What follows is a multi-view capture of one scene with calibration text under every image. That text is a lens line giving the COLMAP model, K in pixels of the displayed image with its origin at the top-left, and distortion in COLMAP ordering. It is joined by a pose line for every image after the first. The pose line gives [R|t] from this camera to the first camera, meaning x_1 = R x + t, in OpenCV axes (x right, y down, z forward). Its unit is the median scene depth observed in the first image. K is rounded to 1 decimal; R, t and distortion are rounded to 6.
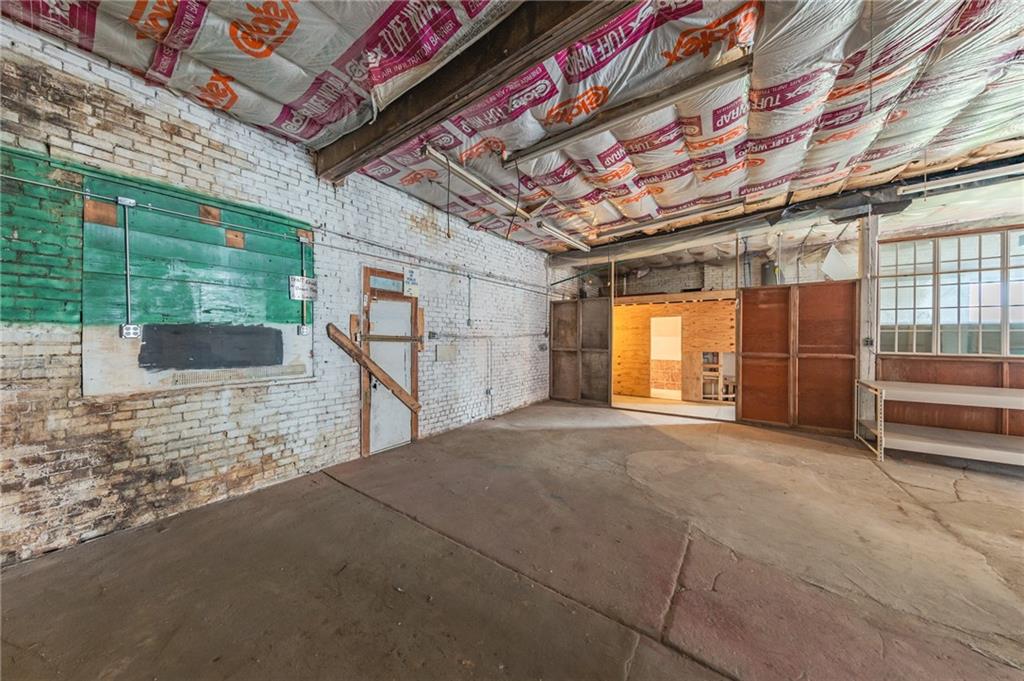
lens RADIAL K [[313.4, 0, 499.4], [0, 313.4, 339.6], [0, 0, 1]] dist [0.006483, -0.000083]
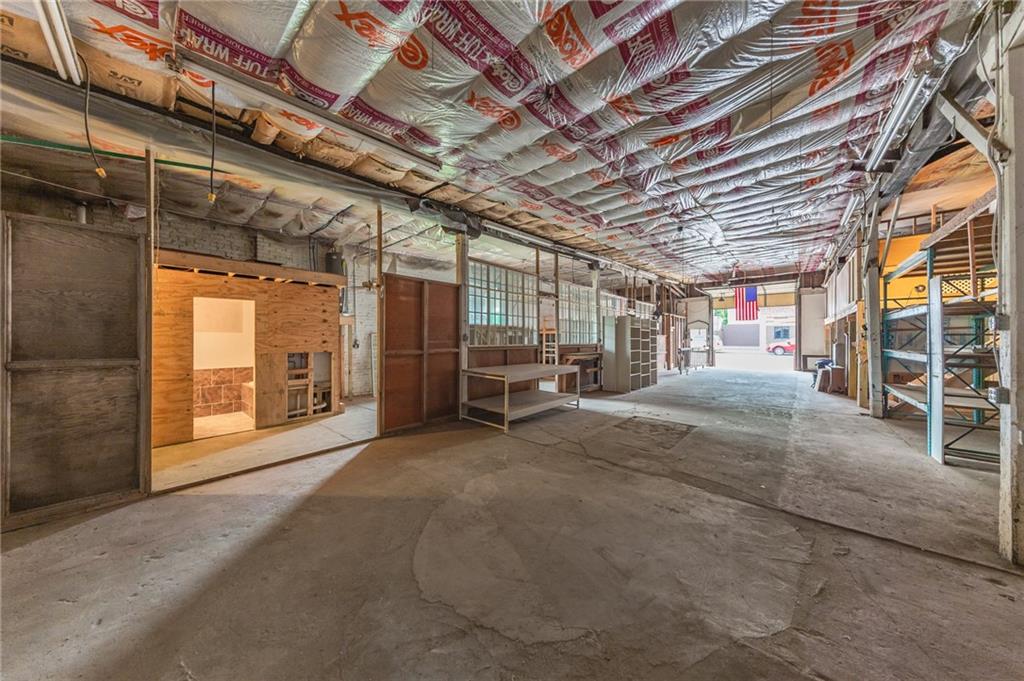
lens RADIAL K [[313.4, 0, 499.4], [0, 313.4, 339.6], [0, 0, 1]] dist [0.006483, -0.000083]
pose [[0.117388, -0.008263, 0.993052, -0.017688], [0.002535, 0.999965, 0.008021, 0.005512], [-0.993083, 0.001576, 0.117405, 0.718600]]
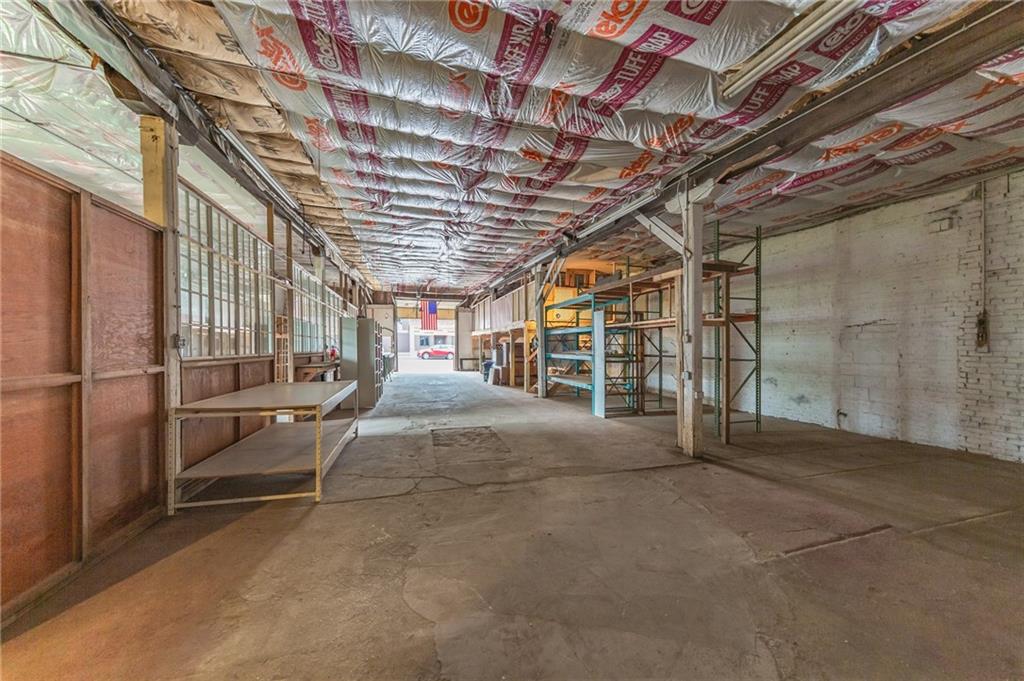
lens RADIAL K [[337.0, 0, 490.3], [0, 337.0, 348.4], [0, 0, 1]] dist [0.009124, -0.000073]
pose [[-0.780246, -0.014051, 0.625314, 0.316641], [-0.009078, 0.999897, 0.011141, 0.007503], [-0.625406, 0.003016, -0.780293, 1.118125]]
